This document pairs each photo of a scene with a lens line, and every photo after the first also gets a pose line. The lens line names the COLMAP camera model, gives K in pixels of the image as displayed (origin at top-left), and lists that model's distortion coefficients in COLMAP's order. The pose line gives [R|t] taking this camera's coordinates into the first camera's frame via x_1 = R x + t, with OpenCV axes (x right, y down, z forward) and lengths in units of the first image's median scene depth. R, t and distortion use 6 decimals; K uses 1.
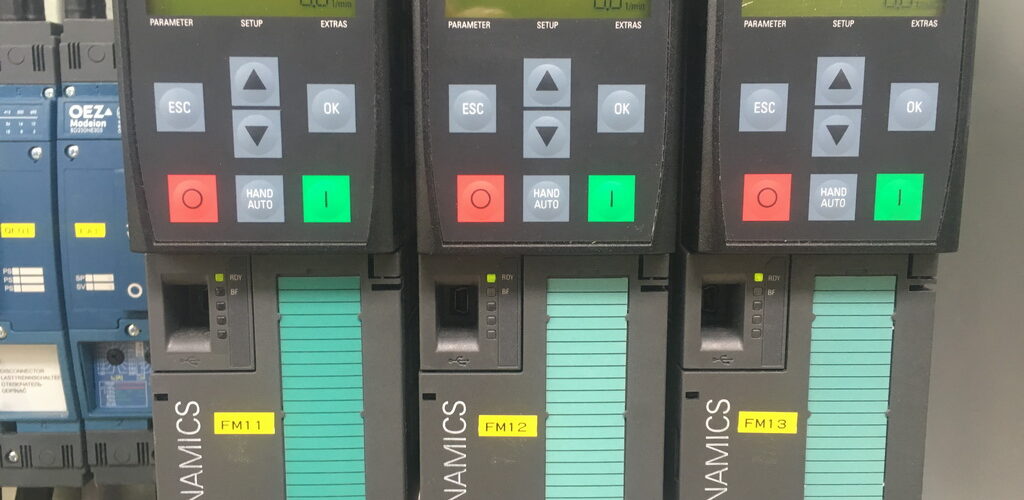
lens RADIAL K [[864.0, 0, 511.7], [0, 864.0, 248.6], [0, 0, 1]] dist [0.062943, -0.068018]
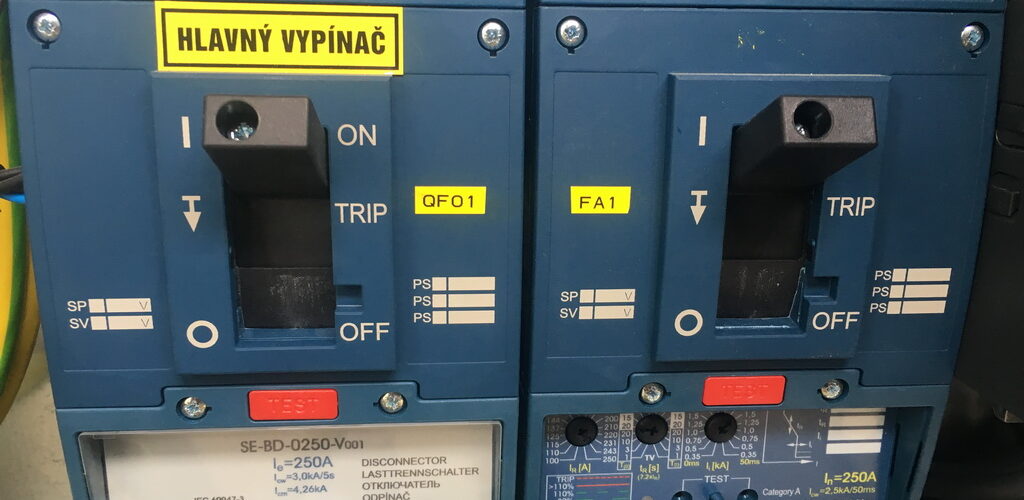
lens RADIAL K [[864.0, 0, 512.3], [0, 864.0, 252.1], [0, 0, 1]] dist [0.062943, -0.068018]
pose [[0.995071, -0.007085, 0.098915, -0.571587], [-0.005934, 0.991404, 0.130700, -0.054064], [-0.098991, -0.130643, 0.986475, 0.524638]]
